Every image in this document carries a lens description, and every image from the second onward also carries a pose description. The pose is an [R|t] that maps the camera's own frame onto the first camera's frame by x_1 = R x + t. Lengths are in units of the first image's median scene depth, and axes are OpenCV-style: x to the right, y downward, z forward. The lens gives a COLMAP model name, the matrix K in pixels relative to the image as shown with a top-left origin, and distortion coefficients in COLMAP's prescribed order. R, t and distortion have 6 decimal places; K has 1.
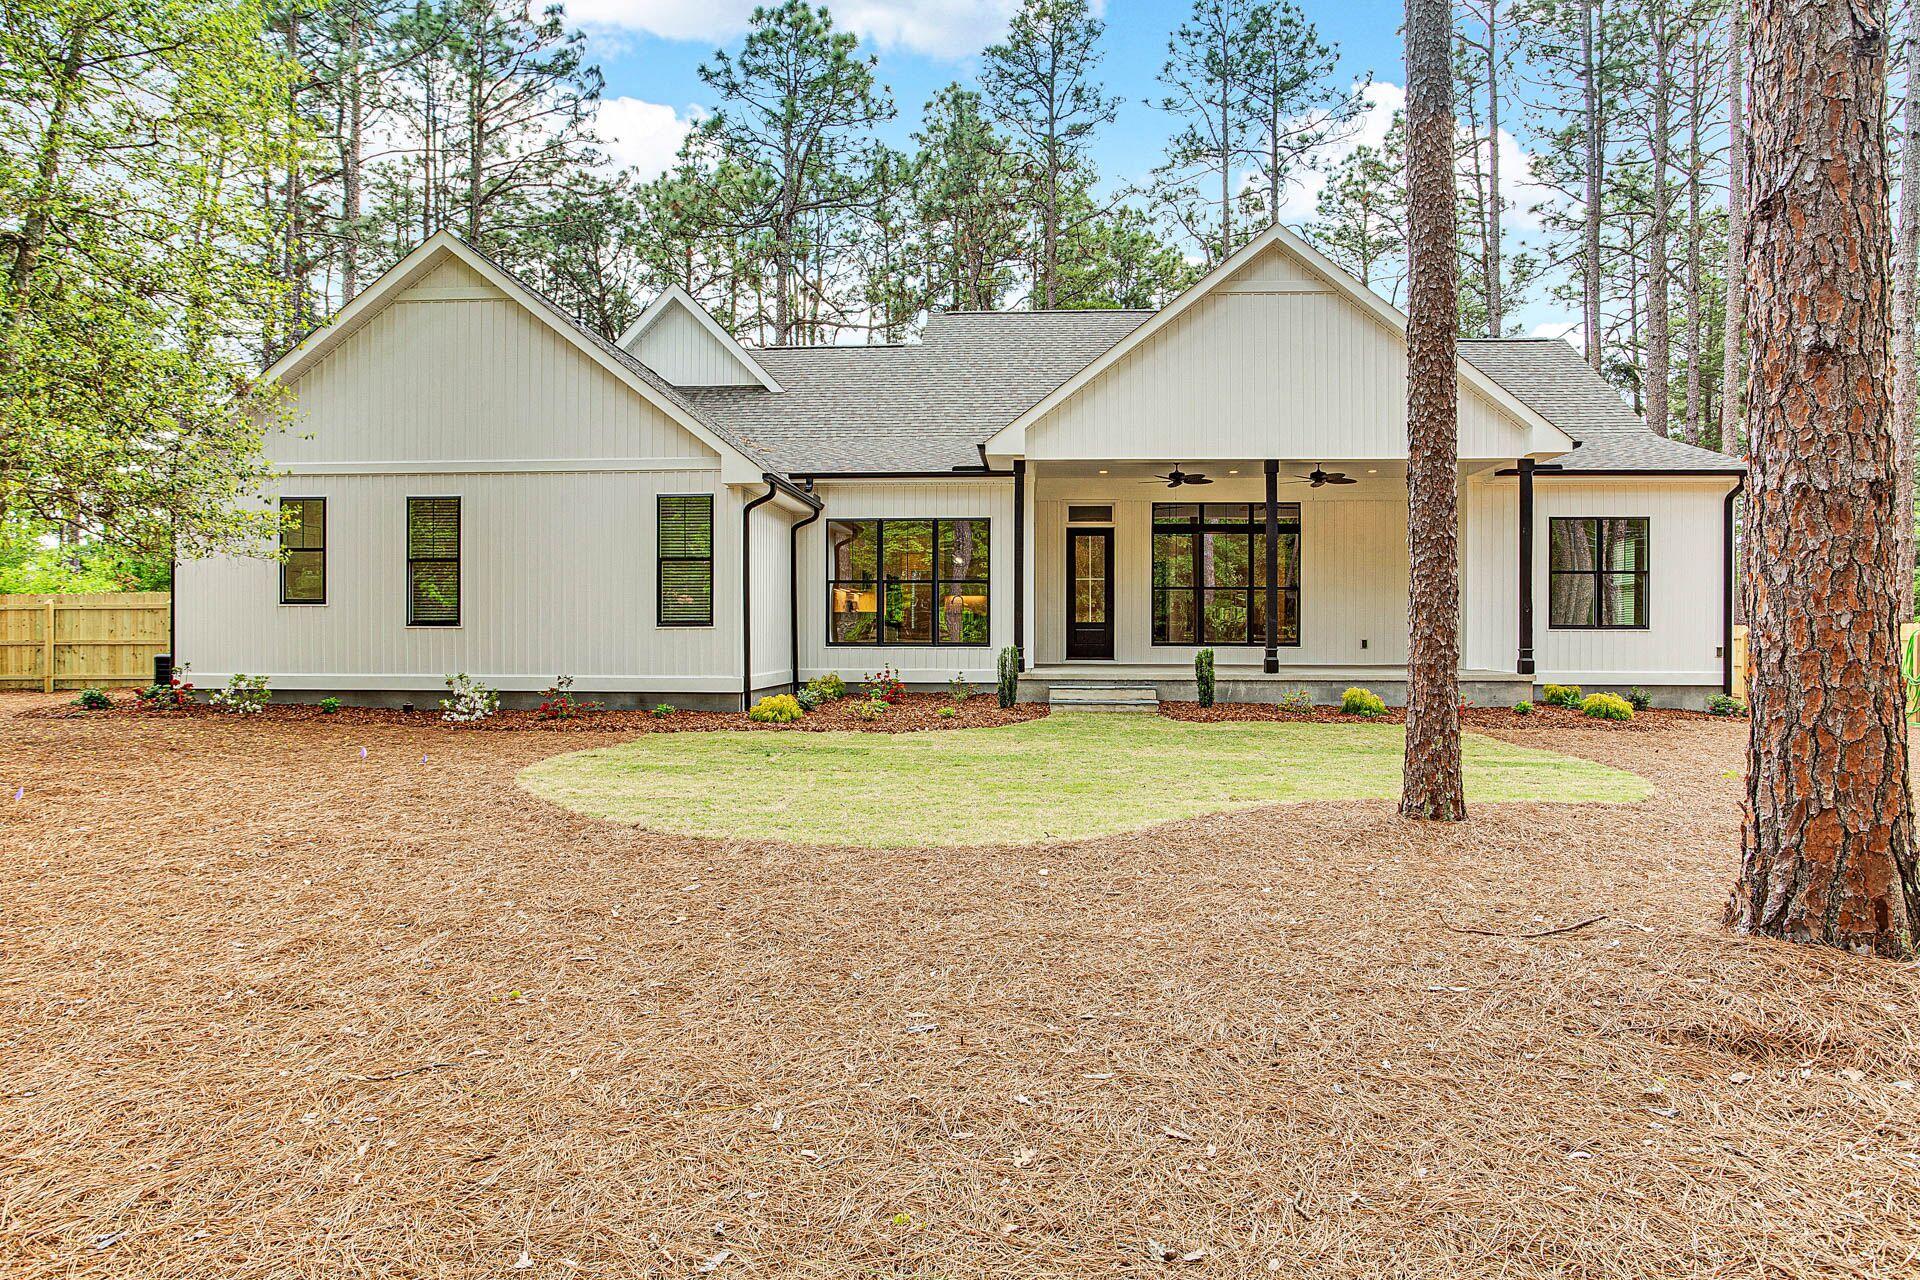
lens RADIAL K [[1194.6, 0, 960.0], [0, 1194.6, 640.0], [0, 0, 1]] dist [0.000946, 0.000125]
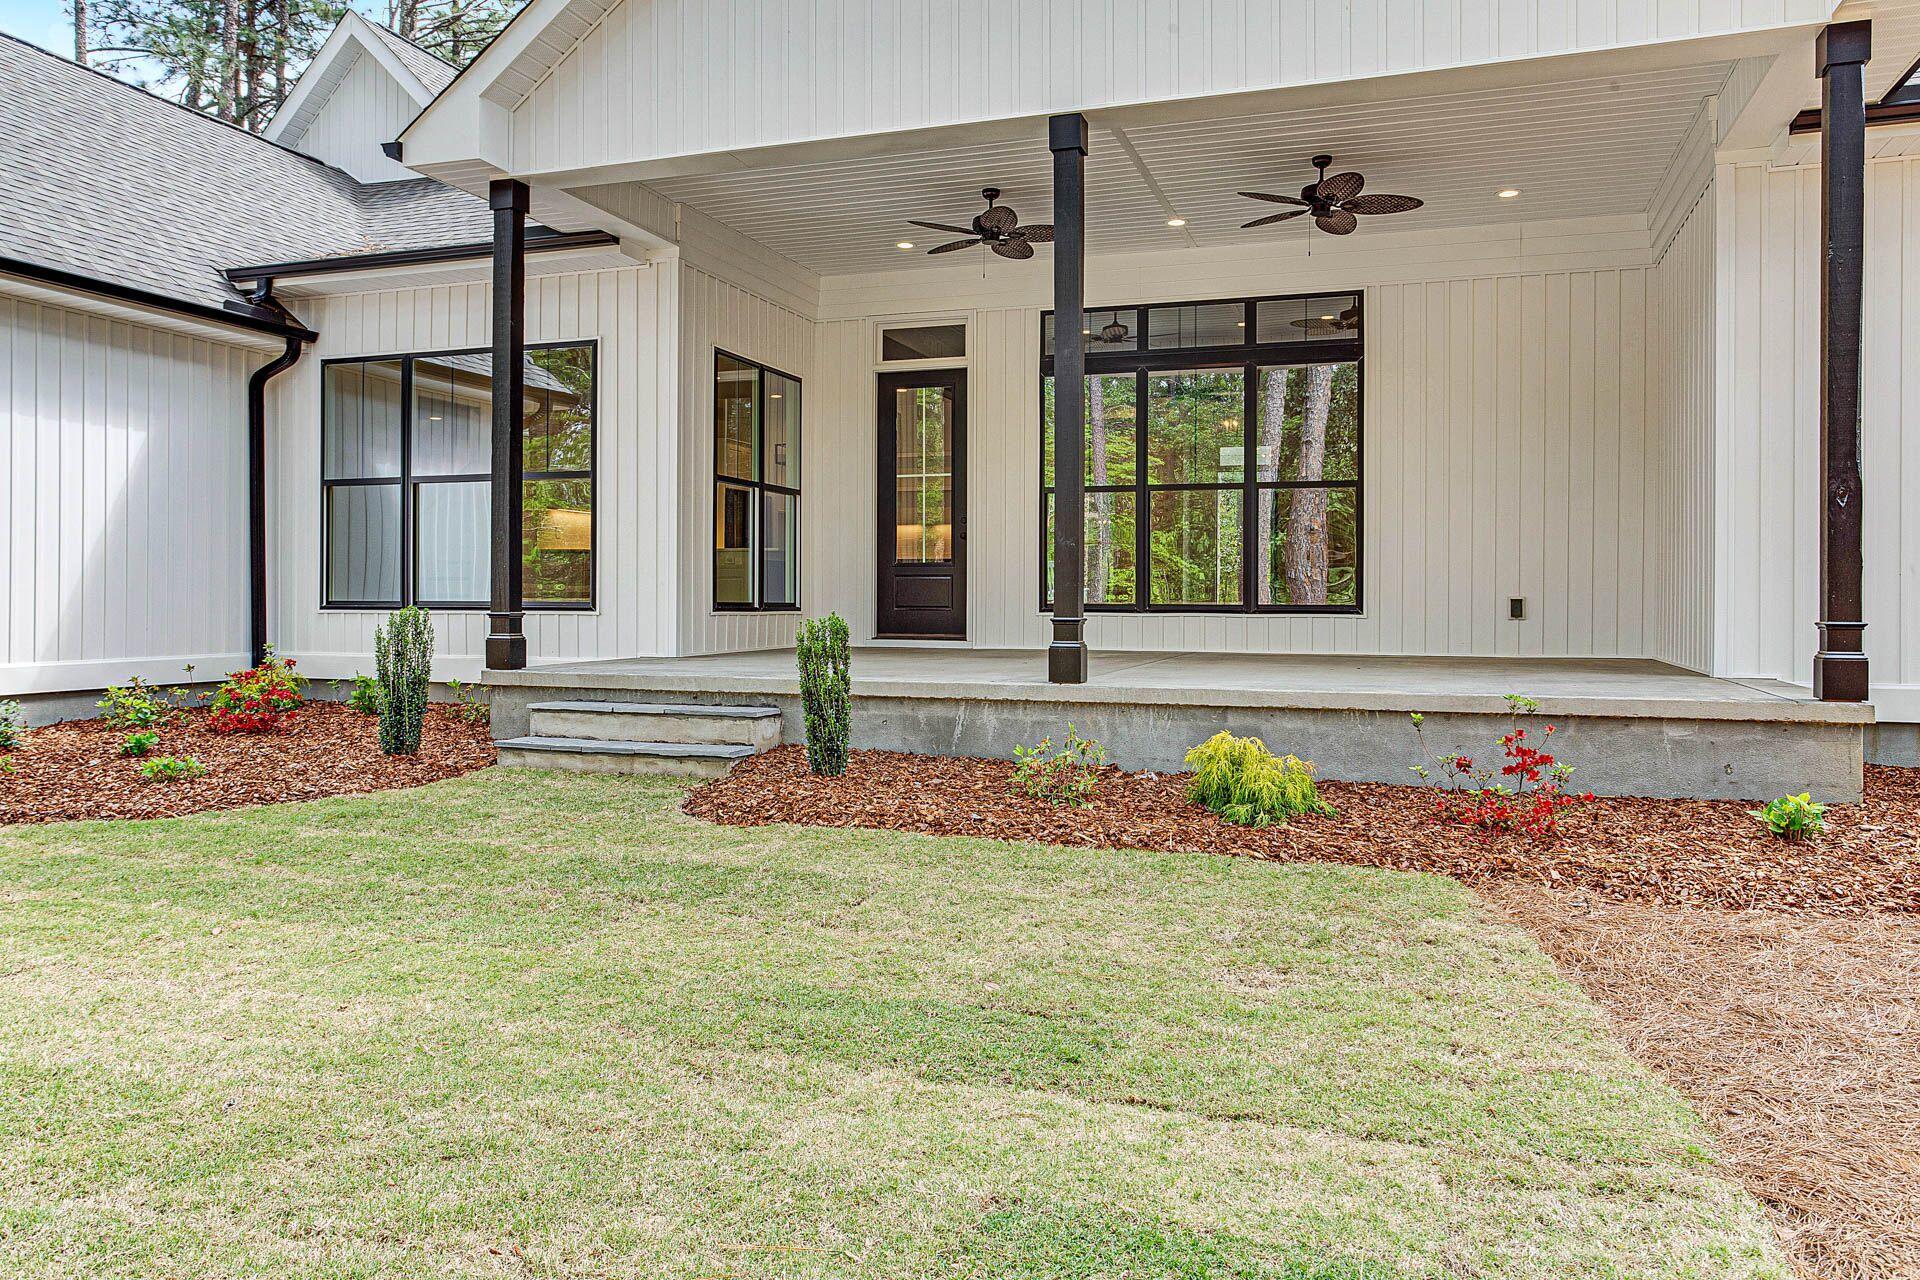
lens RADIAL K [[1354.6, 0, 958.7], [0, 1354.6, 621.0], [0, 0, 1]] dist [0.006598, 0.001123]
pose [[0.956133, 0.005506, -0.292880, 0.320545], [-0.002720, 0.999947, 0.009920, 0.003916], [0.292919, -0.008688, 0.956098, 0.528879]]
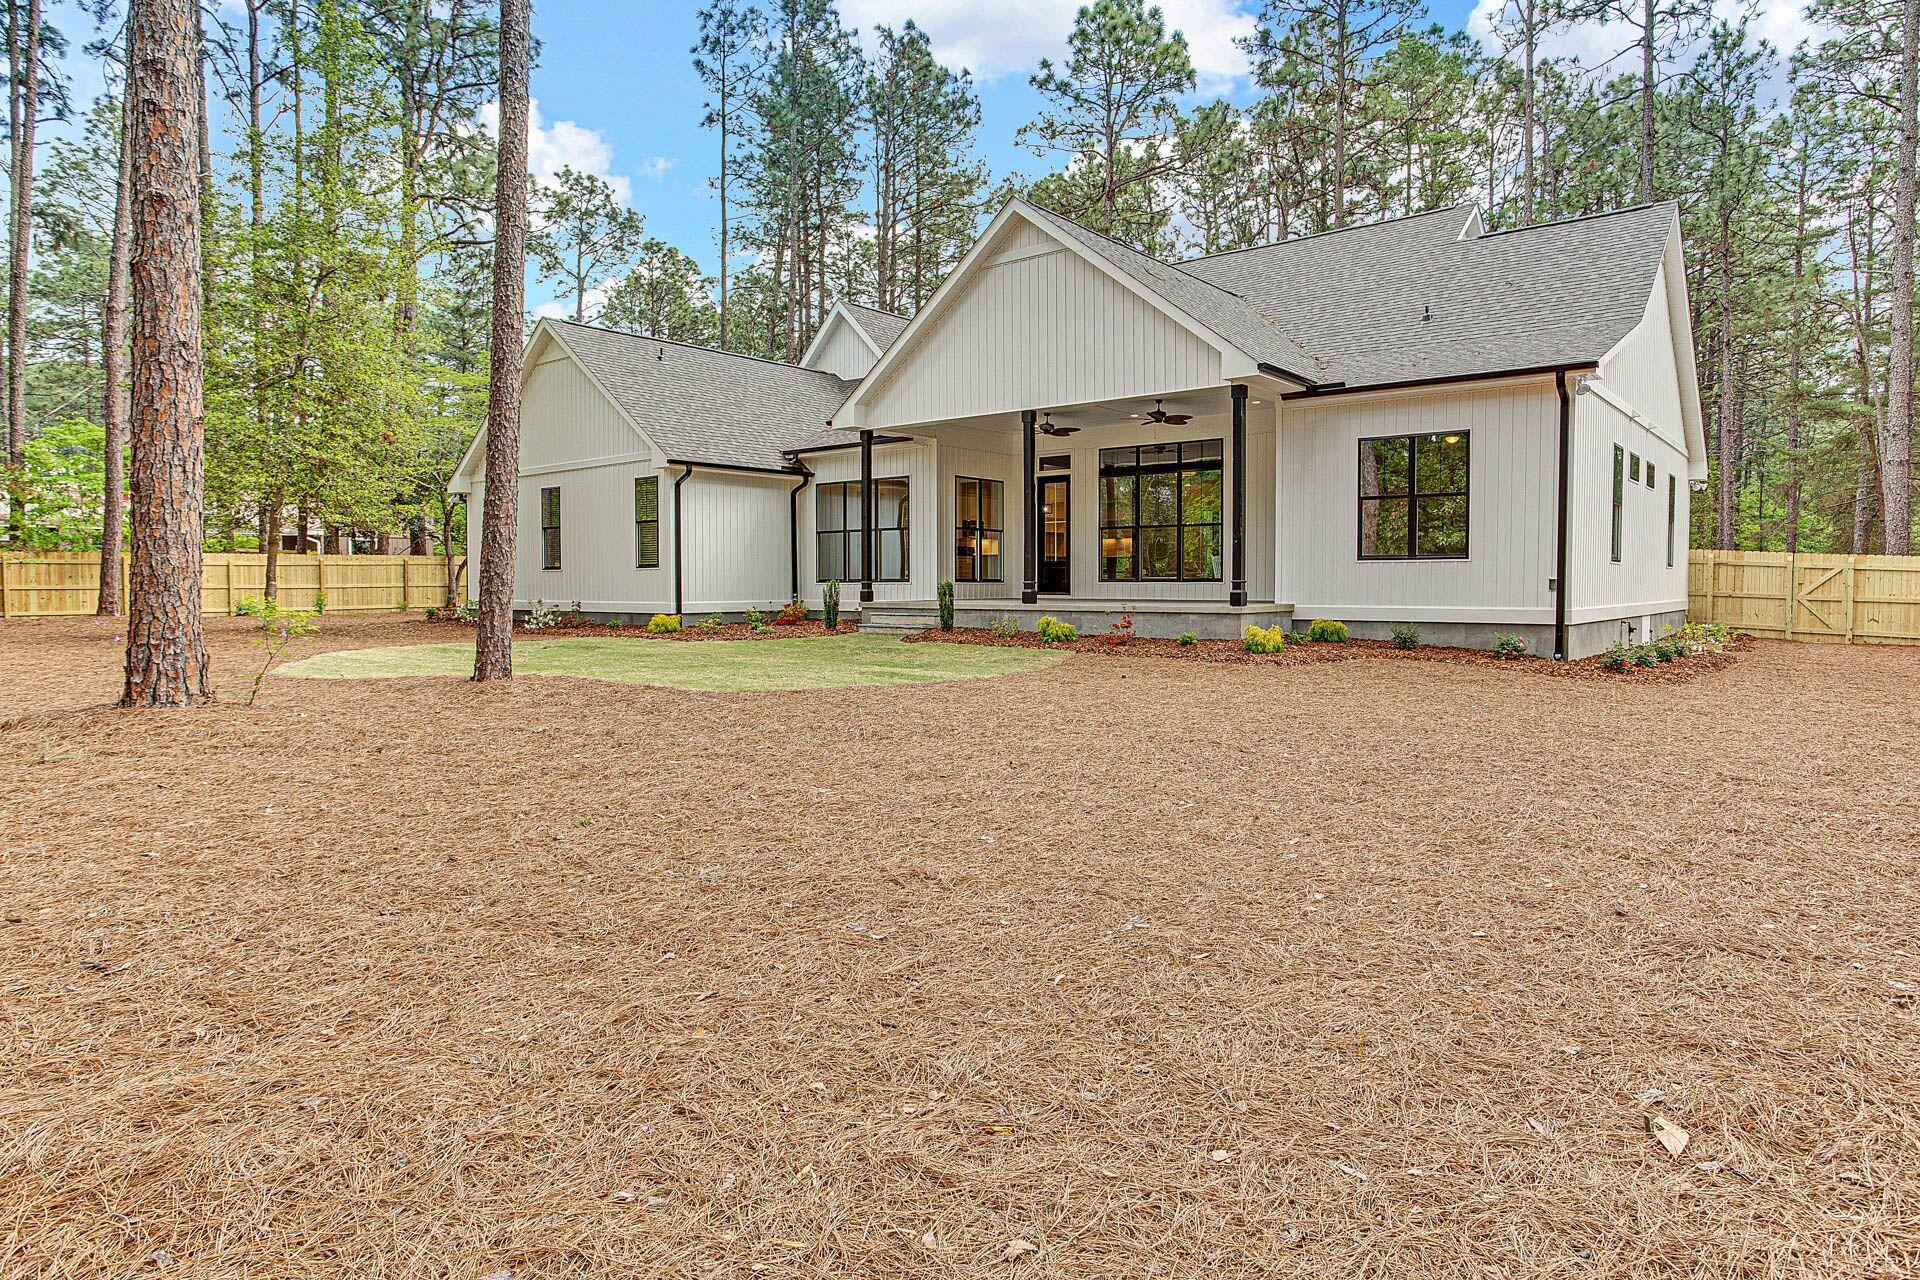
lens RADIAL K [[1194.6, 0, 960.0], [0, 1194.6, 640.0], [0, 0, 1]] dist [0.000946, 0.000125]
pose [[0.787472, 0.024755, -0.615854, 0.814874], [0.002981, 0.999028, 0.043969, 0.011226], [0.616344, -0.036460, 0.786633, 0.075189]]
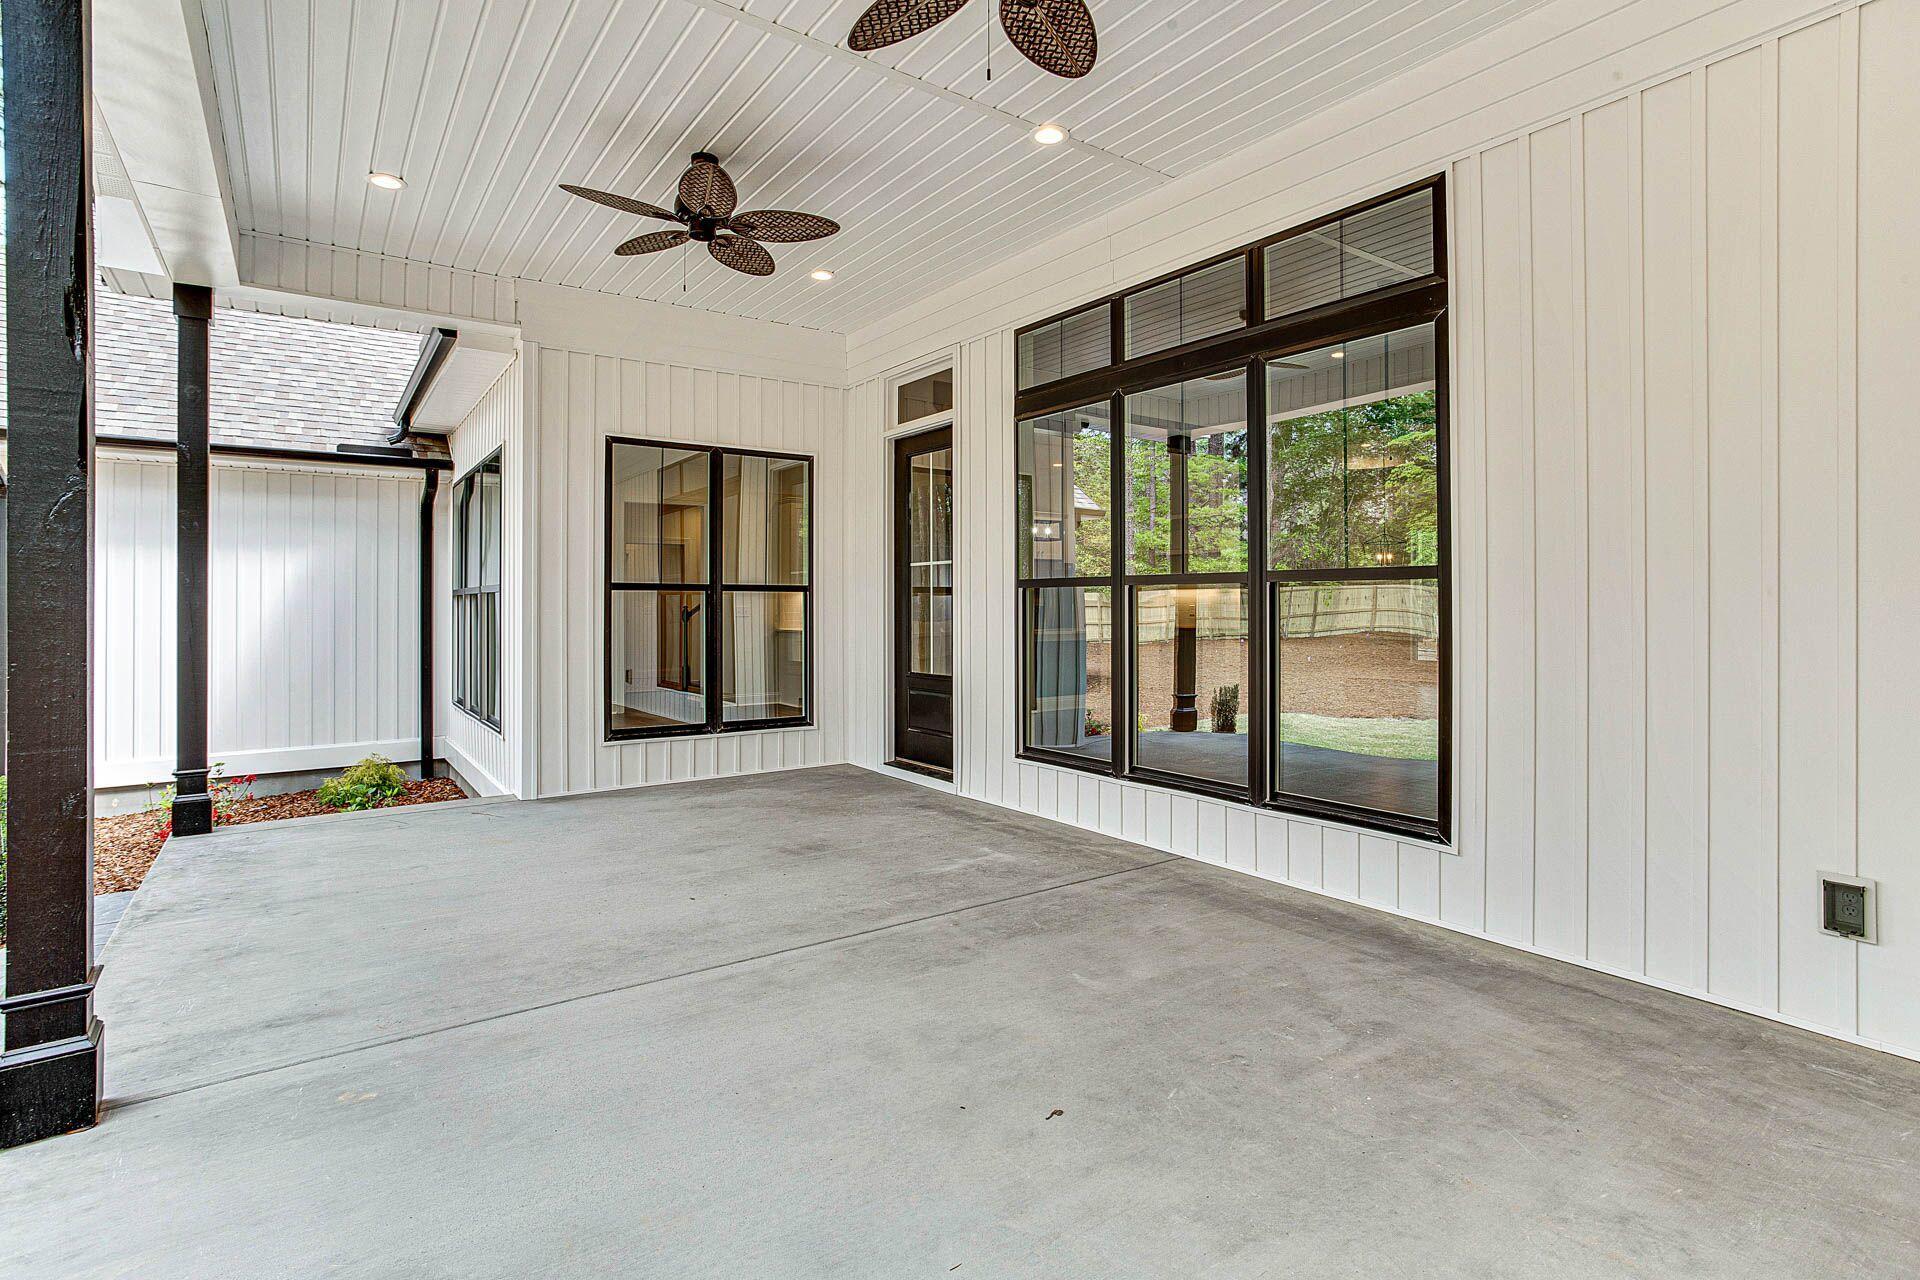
lens RADIAL K [[948.1, 0, 965.7], [0, 948.1, 612.7], [0, 0, 1]] dist [-0.002366, -0.000285]
pose [[0.611522, 0.004760, -0.791213, 0.405292], [0.005160, 0.999937, 0.010003, -0.041981], [0.791211, -0.010200, 0.611459, 0.918670]]
